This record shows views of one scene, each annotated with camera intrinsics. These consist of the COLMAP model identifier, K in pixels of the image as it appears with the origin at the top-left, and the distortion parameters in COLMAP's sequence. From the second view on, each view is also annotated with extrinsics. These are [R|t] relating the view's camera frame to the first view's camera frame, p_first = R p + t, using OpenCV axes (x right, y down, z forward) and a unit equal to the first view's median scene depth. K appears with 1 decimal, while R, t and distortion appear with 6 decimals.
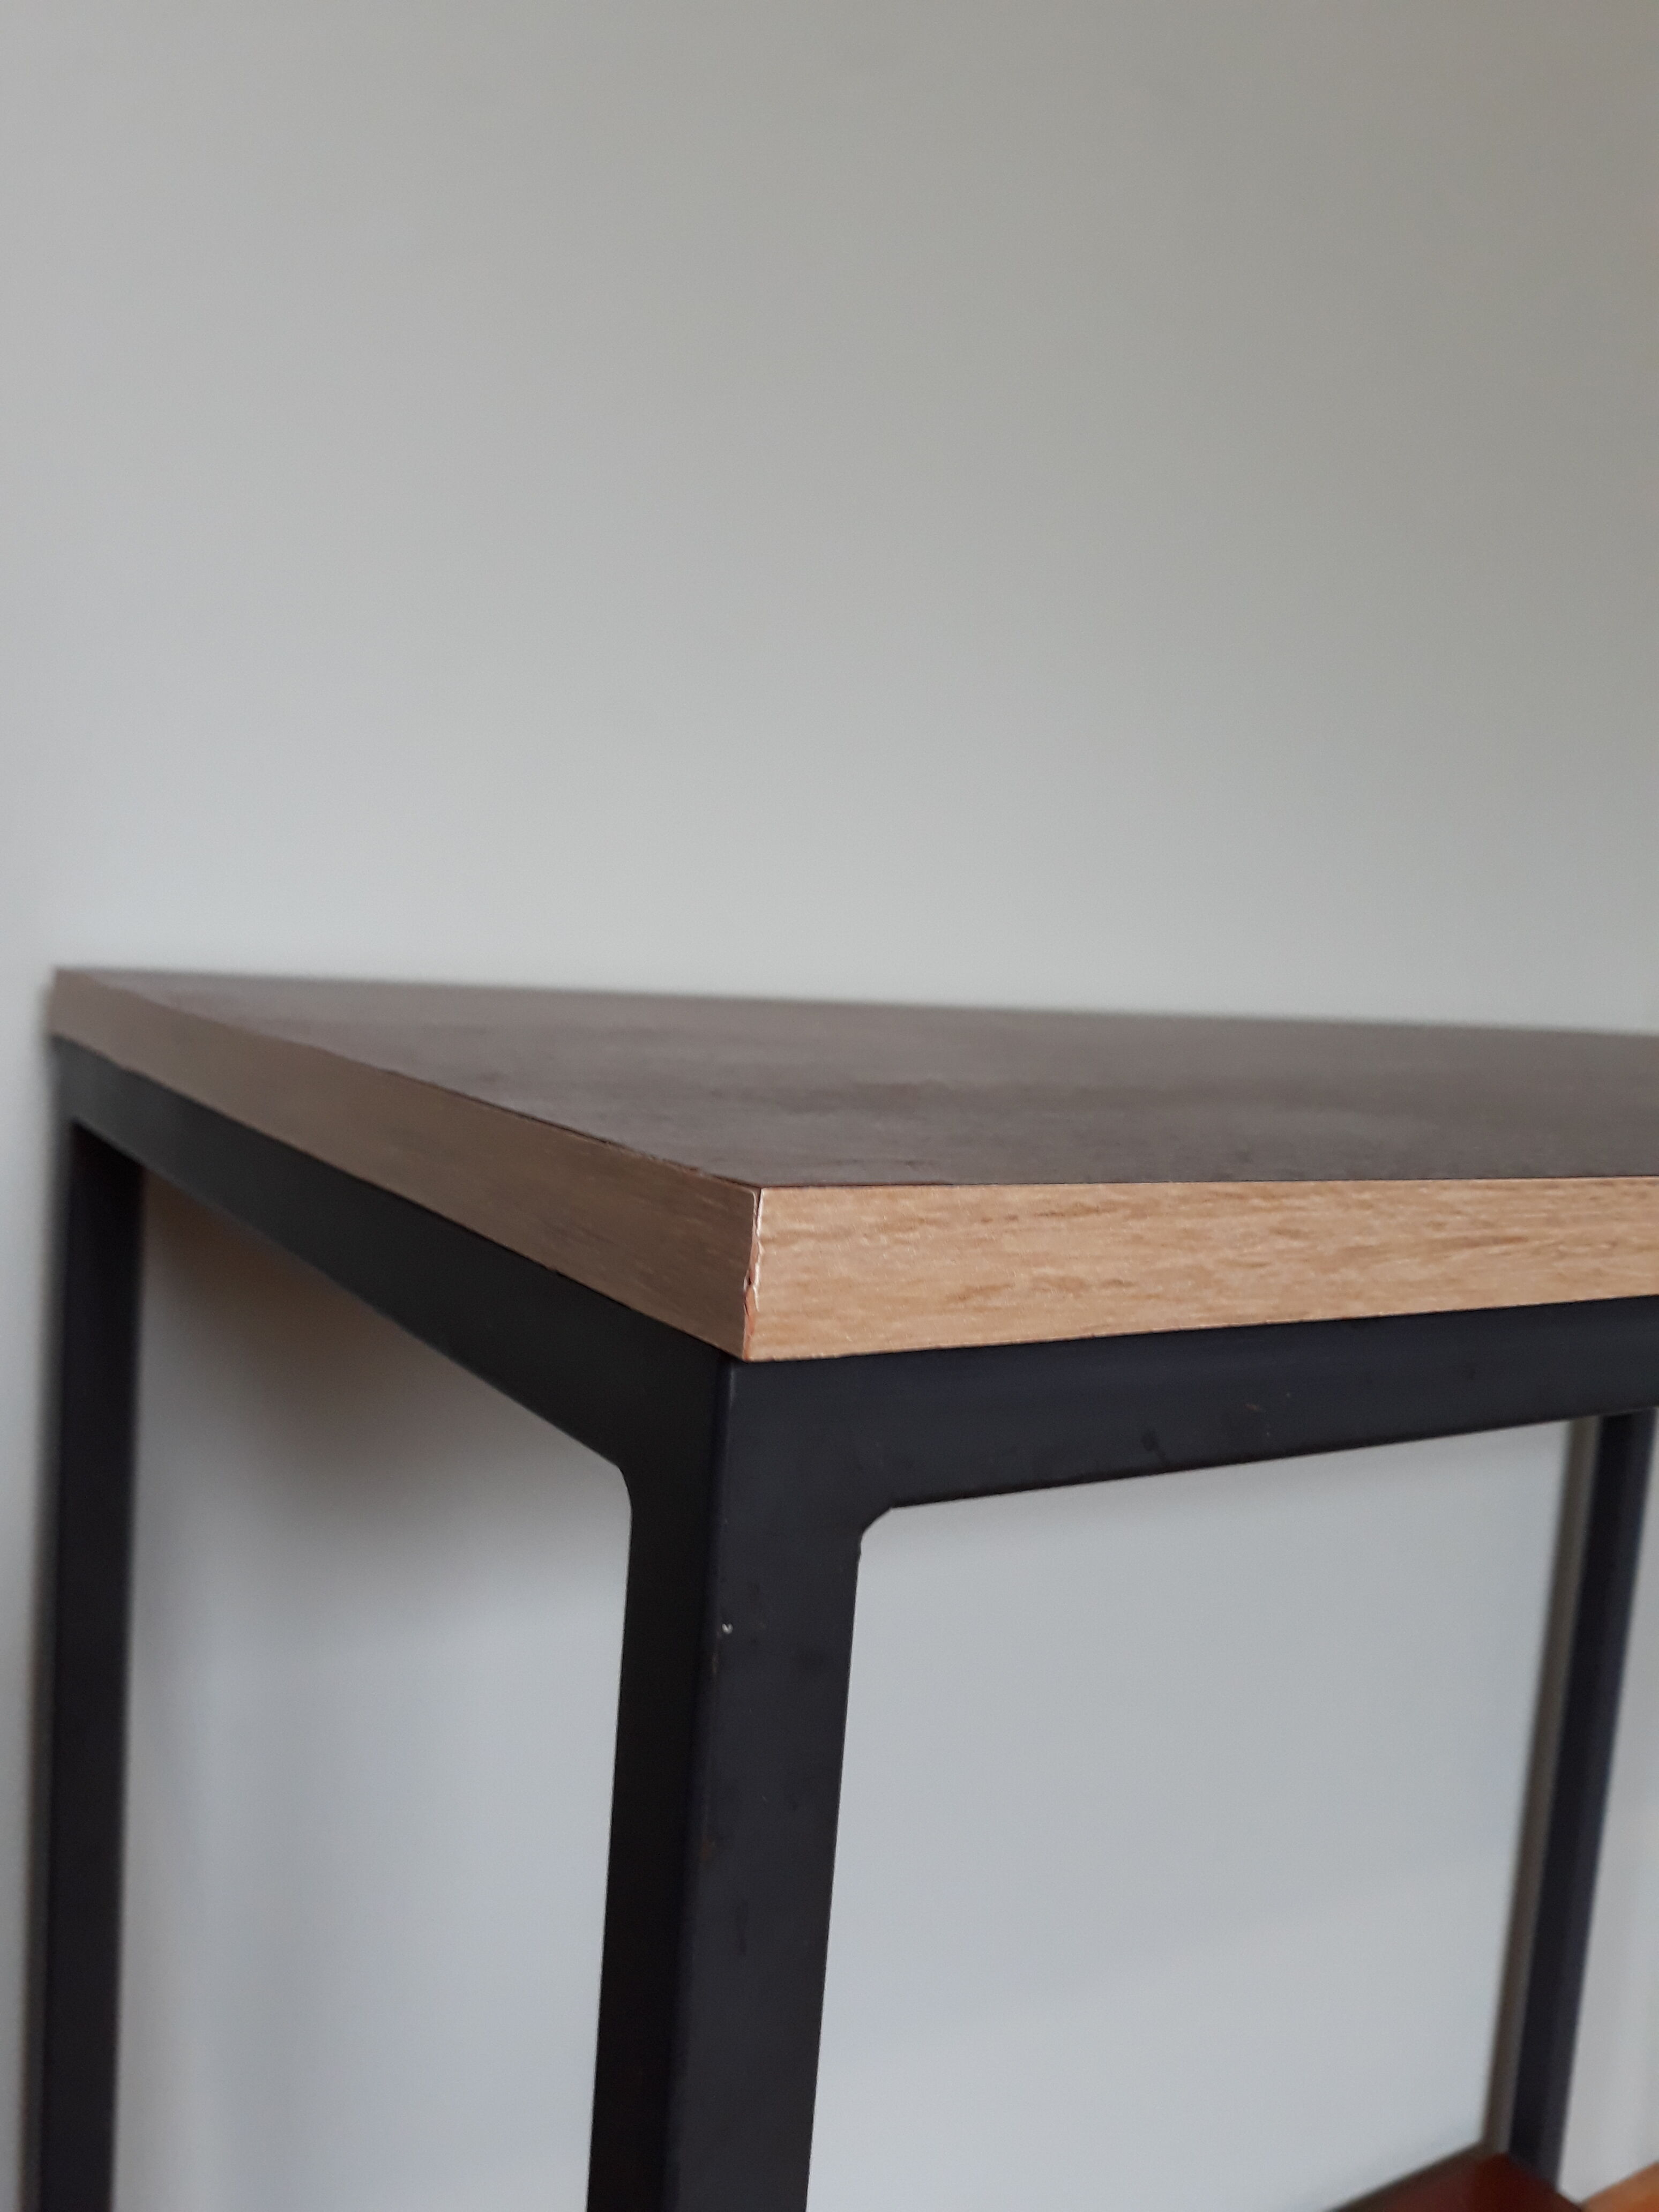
lens RADIAL K [[1763.7, 0, 829.3], [0, 1763.7, 1102.0], [0, 0, 1]] dist [0.003662, -0.010938]
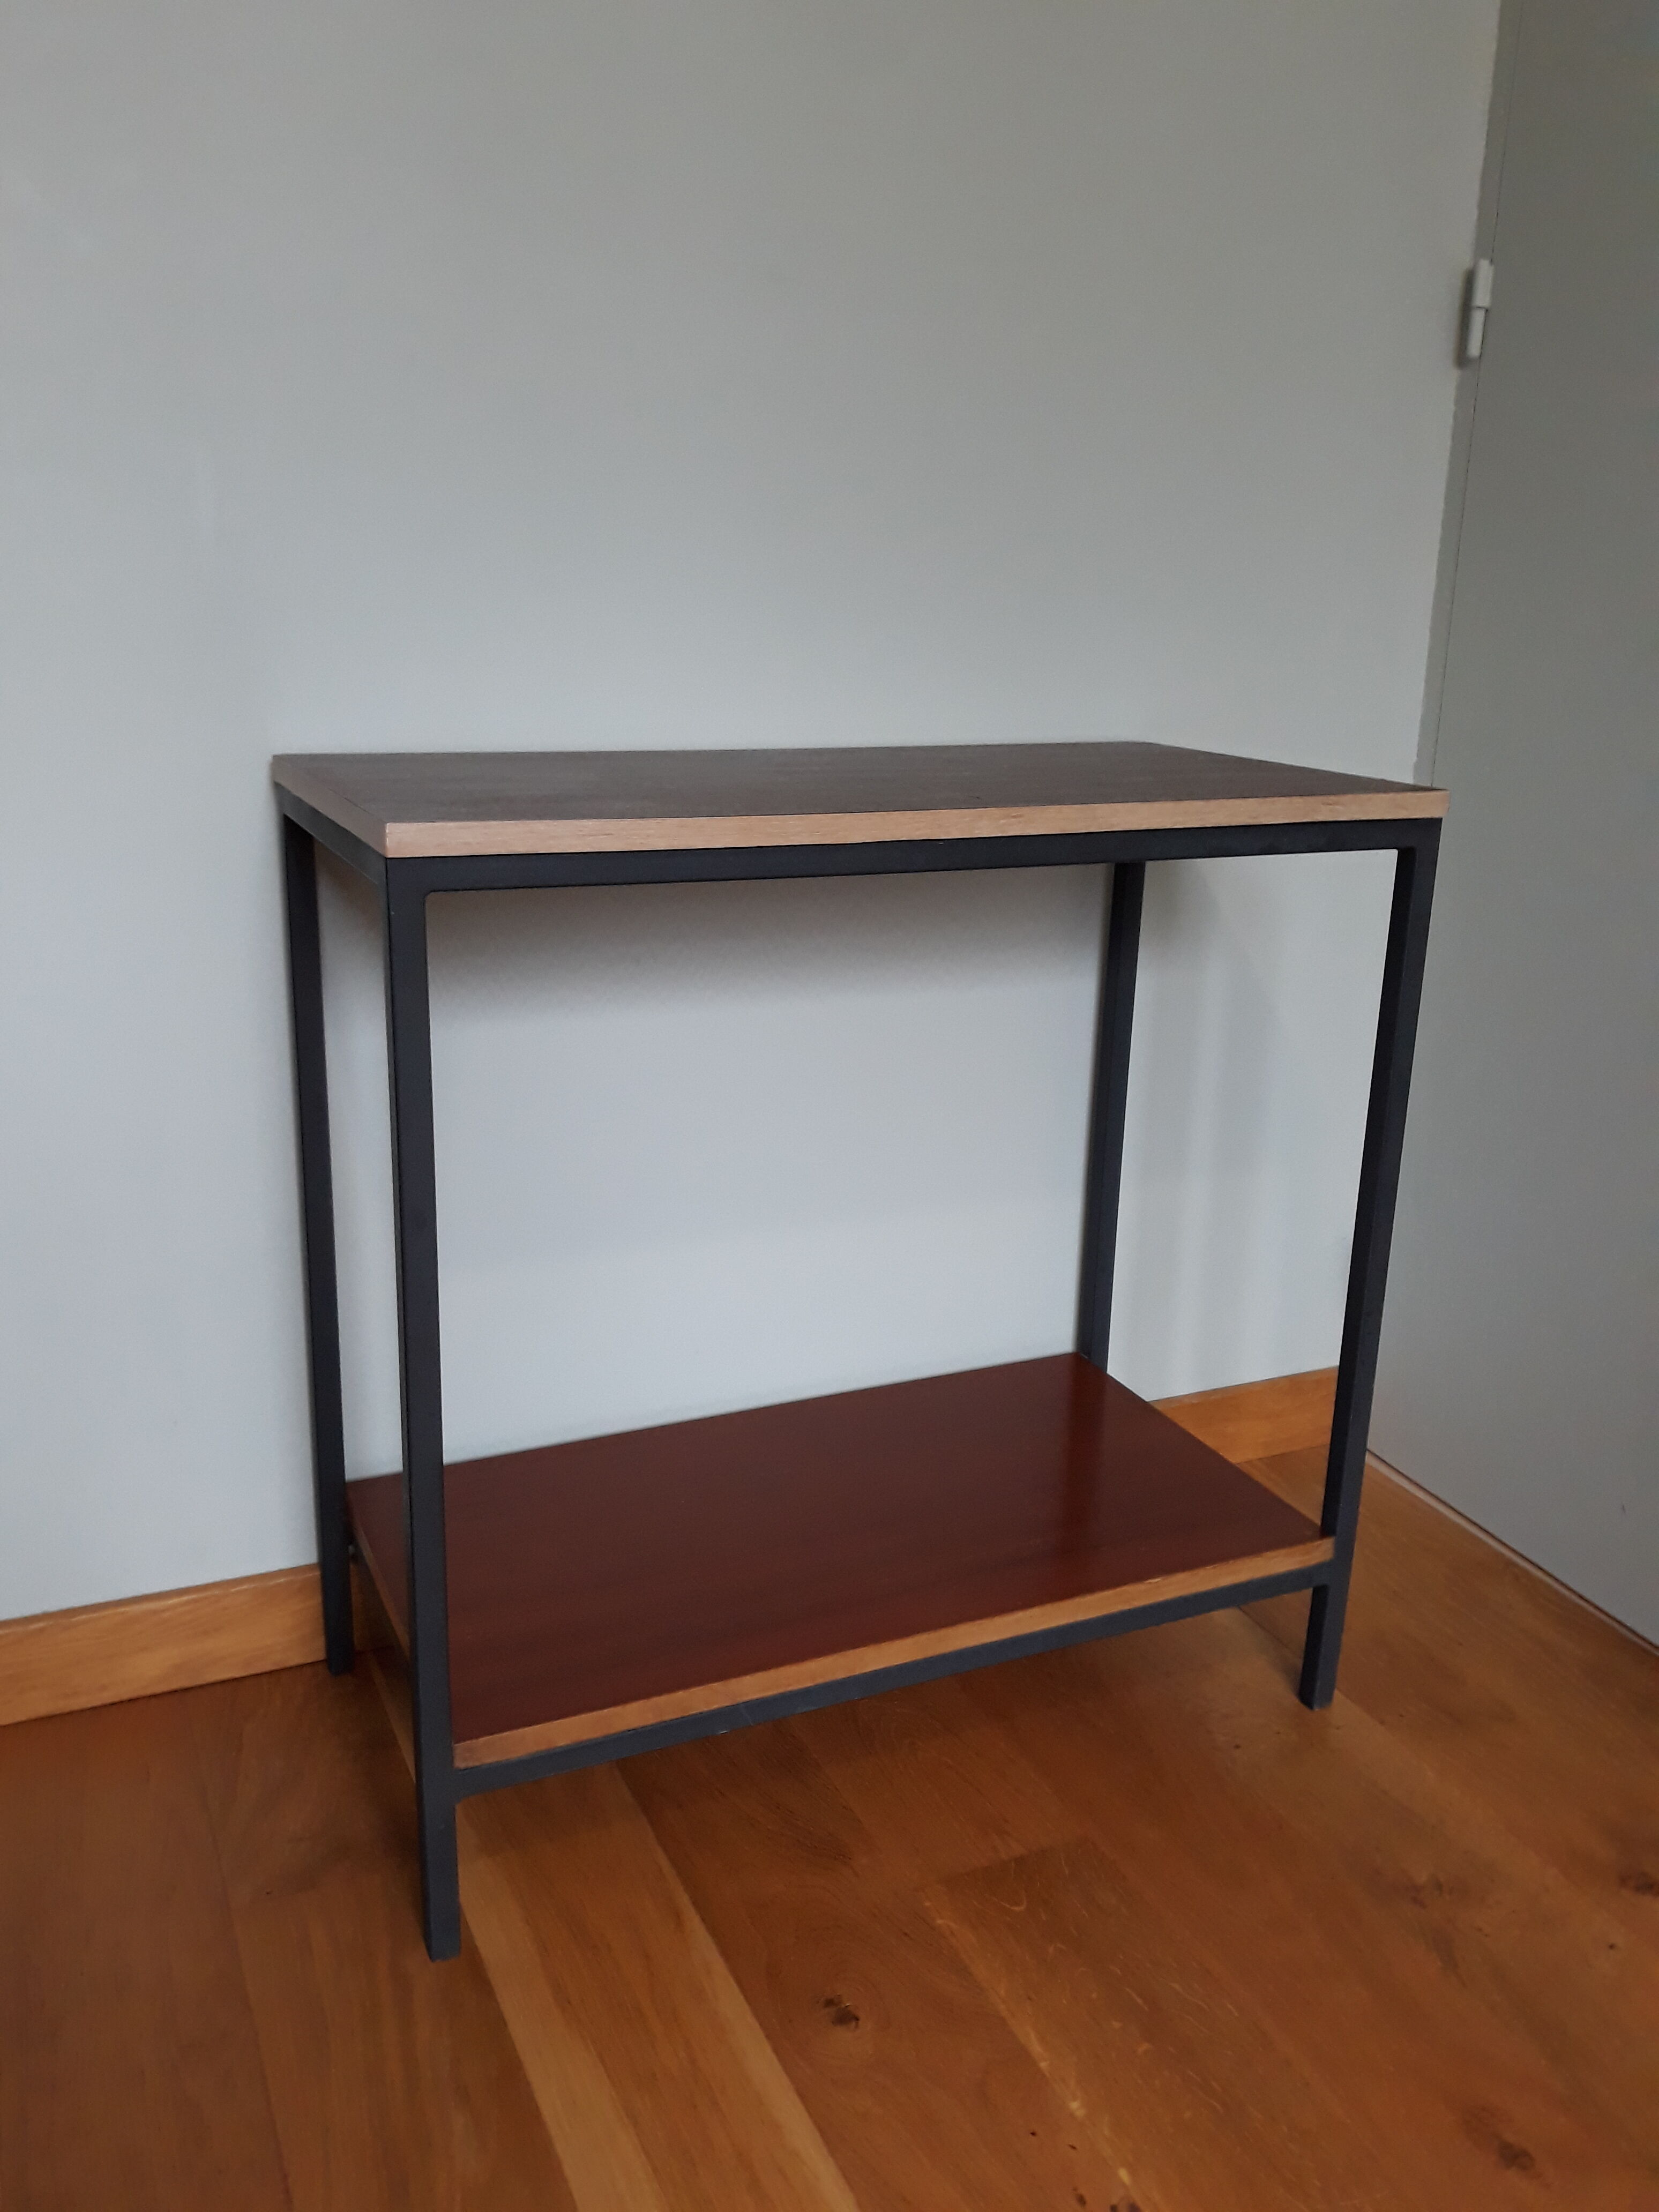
lens RADIAL K [[1763.7, 0, 840.6], [0, 1763.7, 1098.5], [0, 0, 1]] dist [0.003662, -0.010938]
pose [[0.990987, -0.010268, -0.133566, 0.852611], [0.034496, 0.982993, 0.180372, -0.022097], [0.129442, -0.183354, 0.974488, -1.769138]]
